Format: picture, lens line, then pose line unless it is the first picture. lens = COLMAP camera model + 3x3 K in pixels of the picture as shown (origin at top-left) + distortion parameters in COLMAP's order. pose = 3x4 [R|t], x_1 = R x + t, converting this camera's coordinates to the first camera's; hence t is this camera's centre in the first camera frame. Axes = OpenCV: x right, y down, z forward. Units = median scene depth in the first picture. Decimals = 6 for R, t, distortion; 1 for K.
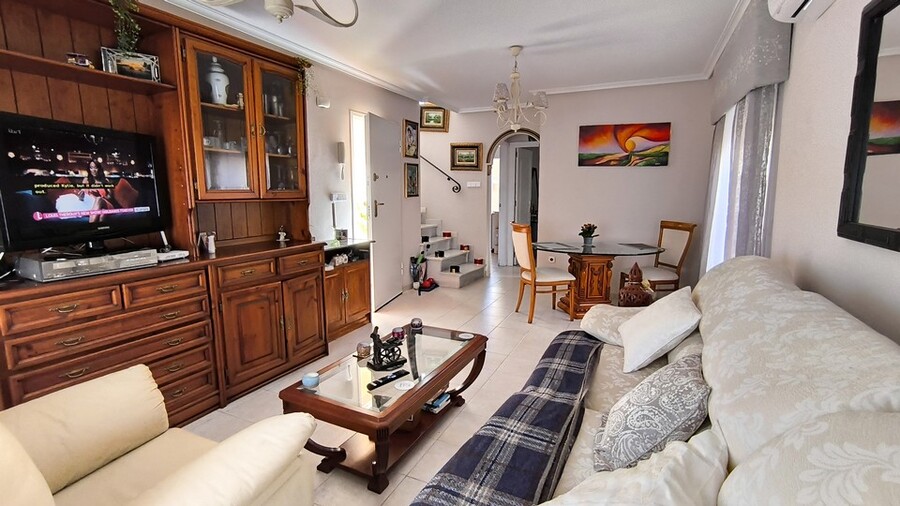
lens RADIAL K [[420.9, 0, 452.7], [0, 420.9, 250.7], [0, 0, 1]] dist [-0.009148, 0.002935]
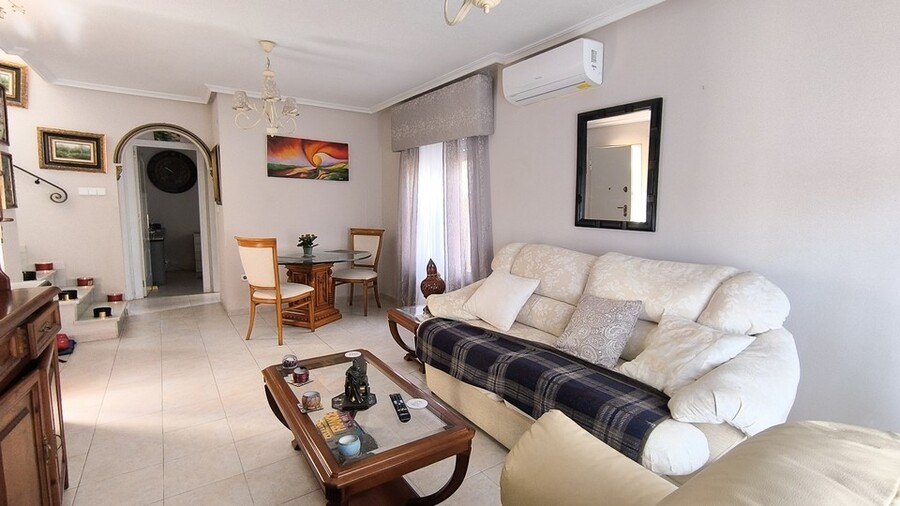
lens RADIAL K [[420.9, 0, 457.1], [0, 420.9, 254.8], [0, 0, 1]] dist [-0.009148, 0.002935]
pose [[0.496449, -0.096592, 0.862675, -0.349882], [0.113567, 0.992476, 0.045770, -0.018889], [-0.860605, 0.075249, 0.503683, 0.168756]]
